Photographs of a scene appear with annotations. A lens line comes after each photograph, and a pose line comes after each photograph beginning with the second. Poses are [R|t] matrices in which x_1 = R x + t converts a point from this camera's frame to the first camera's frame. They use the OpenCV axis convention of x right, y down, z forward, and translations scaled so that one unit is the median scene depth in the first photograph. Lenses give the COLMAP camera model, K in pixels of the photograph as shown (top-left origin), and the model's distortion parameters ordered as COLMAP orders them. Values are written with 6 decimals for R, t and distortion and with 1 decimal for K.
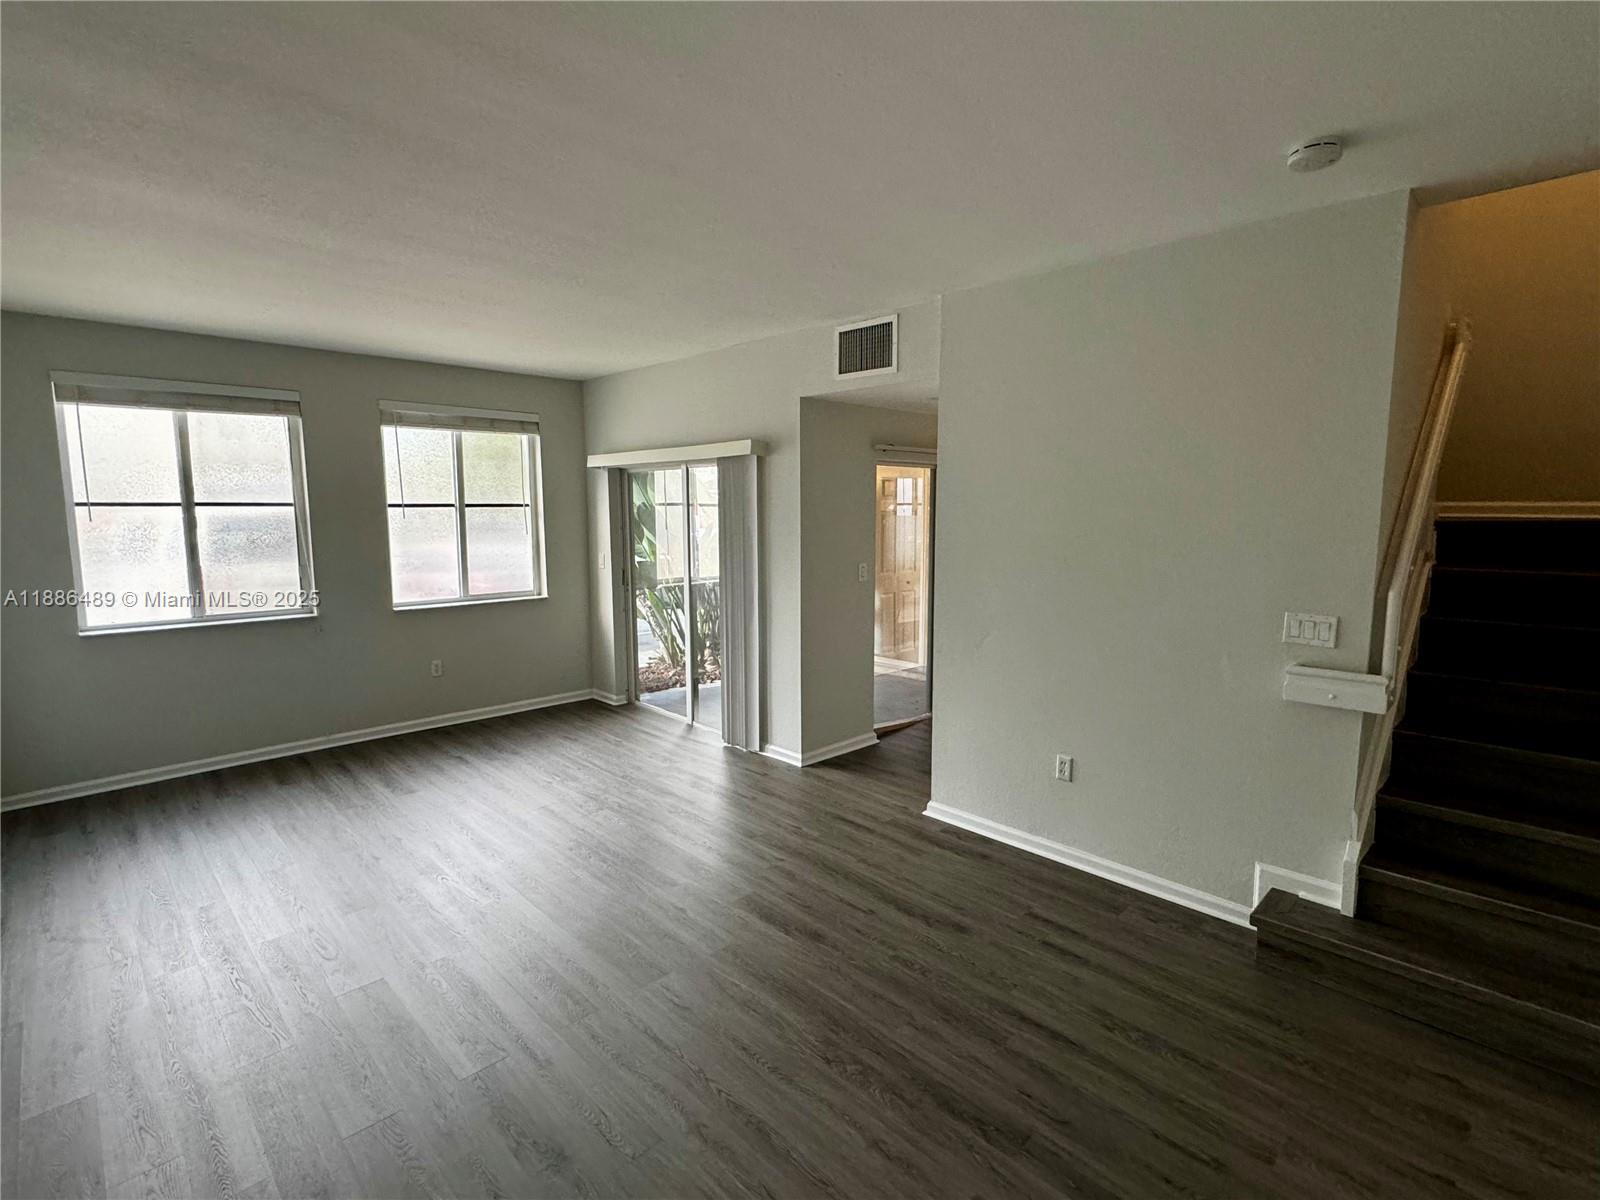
lens RADIAL K [[782.1, 0, 810.1], [0, 782.1, 606.5], [0, 0, 1]] dist [0.006817, 0.000745]
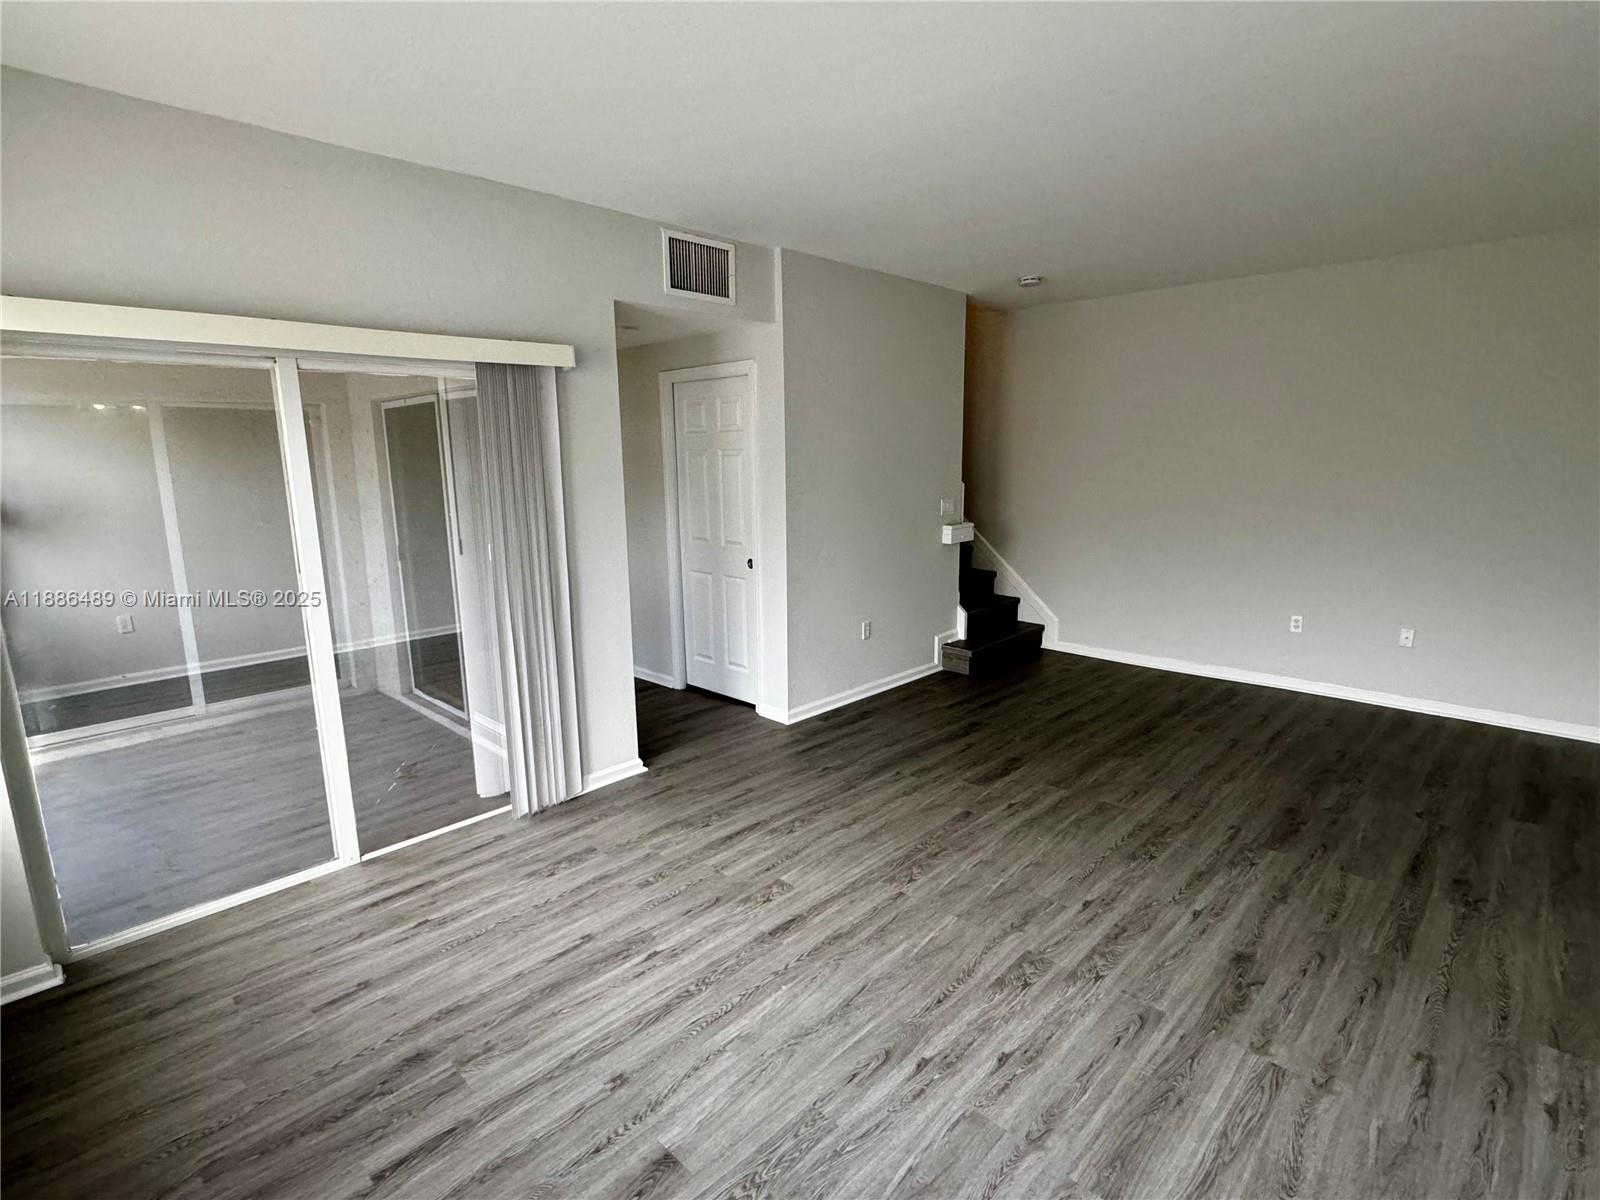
lens RADIAL K [[782.1, 0, 806.6], [0, 782.1, 592.8], [0, 0, 1]] dist [0.006817, 0.000745]
pose [[-0.019570, -0.178718, 0.983706, -0.956014], [0.145857, 0.972858, 0.179649, -0.116235], [-0.989112, 0.146996, 0.007028, 0.989548]]
